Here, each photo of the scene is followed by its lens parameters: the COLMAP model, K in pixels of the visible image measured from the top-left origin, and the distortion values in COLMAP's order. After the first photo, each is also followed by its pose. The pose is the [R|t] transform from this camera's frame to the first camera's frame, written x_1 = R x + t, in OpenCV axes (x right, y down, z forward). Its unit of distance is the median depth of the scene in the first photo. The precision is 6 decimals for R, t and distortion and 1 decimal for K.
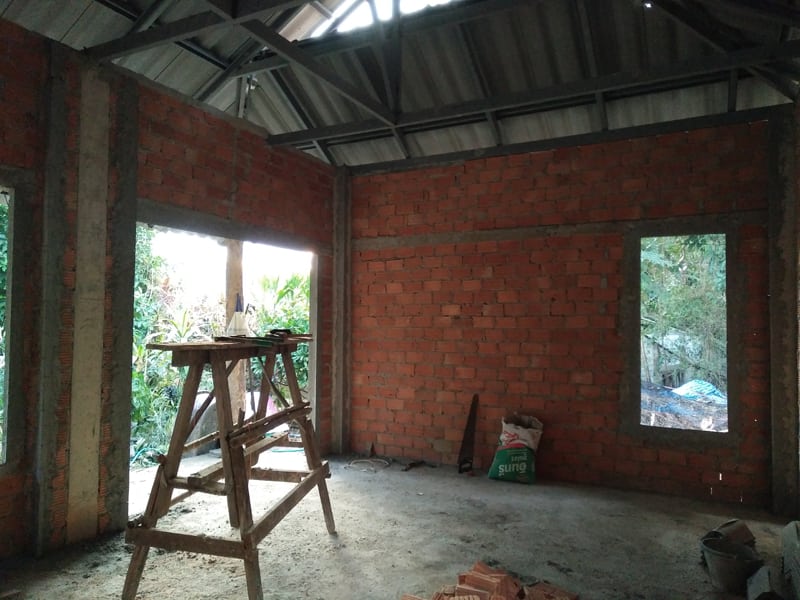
lens RADIAL K [[603.0, 0, 397.6], [0, 603.0, 305.2], [0, 0, 1]] dist [0.040260, -0.005018]
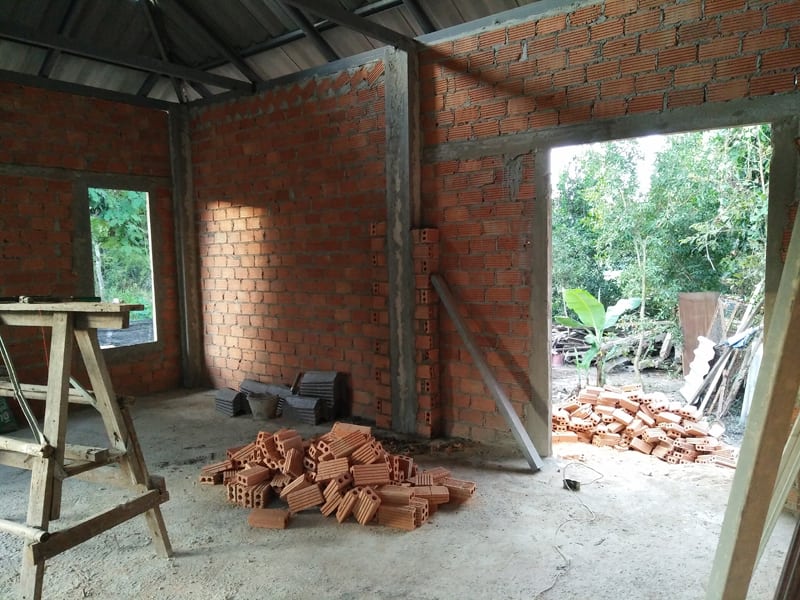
lens RADIAL K [[603.0, 0, 399.1], [0, 603.0, 297.8], [0, 0, 1]] dist [0.040260, -0.005018]
pose [[0.162003, -0.092816, 0.982416, -0.639103], [-0.011269, 0.995328, 0.095894, -0.021648], [-0.986726, -0.026606, 0.160200, 0.236285]]
